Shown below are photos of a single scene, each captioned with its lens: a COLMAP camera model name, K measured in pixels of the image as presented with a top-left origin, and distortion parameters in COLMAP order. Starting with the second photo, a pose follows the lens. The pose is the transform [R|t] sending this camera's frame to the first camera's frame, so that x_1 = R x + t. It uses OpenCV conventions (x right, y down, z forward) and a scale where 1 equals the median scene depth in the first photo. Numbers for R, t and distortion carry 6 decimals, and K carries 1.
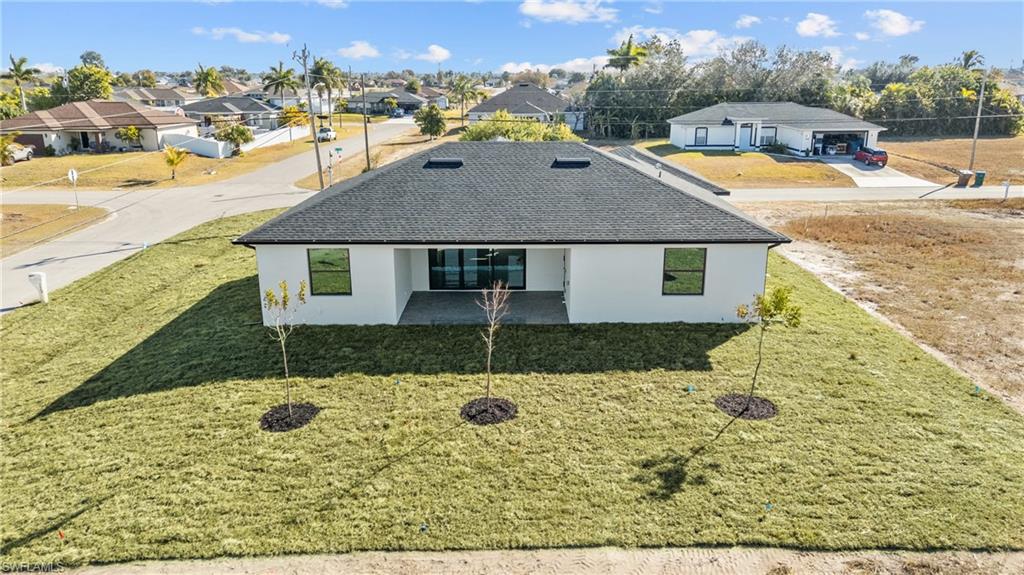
lens RADIAL K [[774.1, 0, 512.0], [0, 774.1, 287.5], [0, 0, 1]] dist [0.038998, -0.008112]
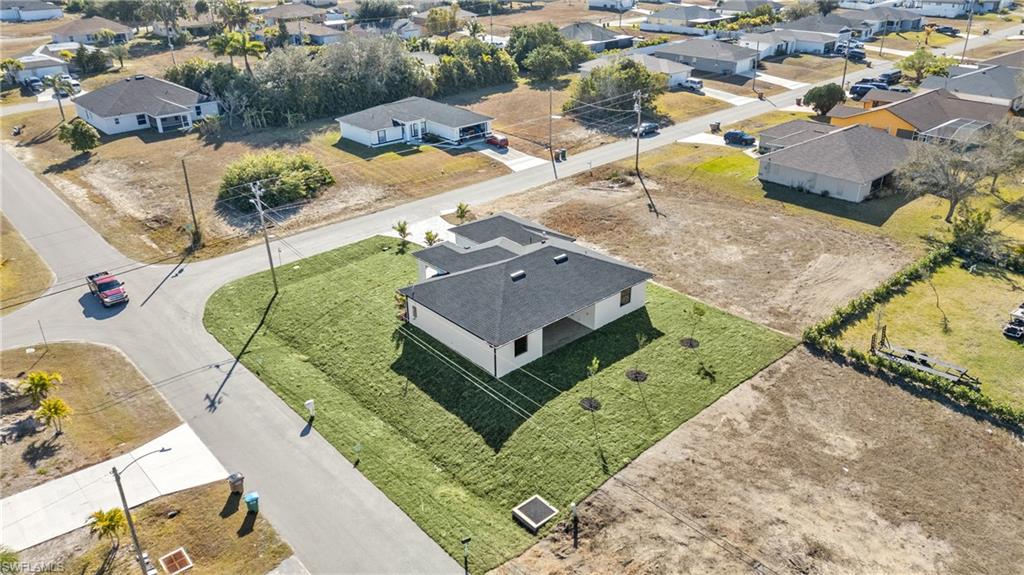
lens RADIAL K [[774.1, 0, 512.0], [0, 774.1, 287.5], [0, 0, 1]] dist [0.038998, -0.008112]
pose [[0.740544, -0.292327, 0.605094, -1.539043], [0.180779, 0.953895, 0.239590, -0.705575], [-0.647235, -0.068039, 0.759248, -0.648481]]
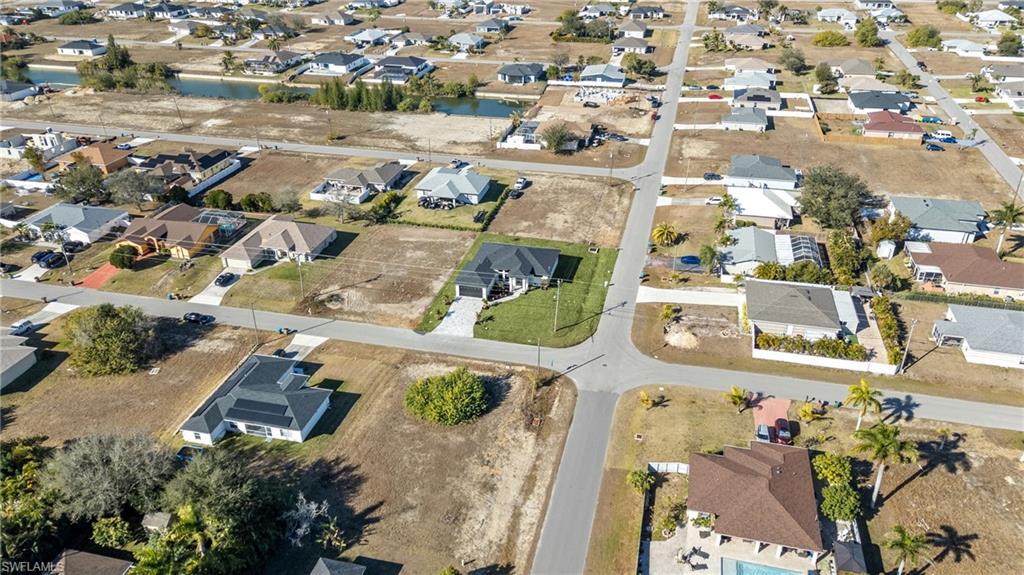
lens RADIAL K [[774.1, 0, 512.0], [0, 774.1, 287.5], [0, 0, 1]] dist [0.038998, -0.008112]
pose [[-0.977334, -0.093983, 0.189698, -1.229400], [0.061475, 0.731456, 0.679112, -4.224532], [-0.202580, 0.675381, -0.709099, 5.764039]]
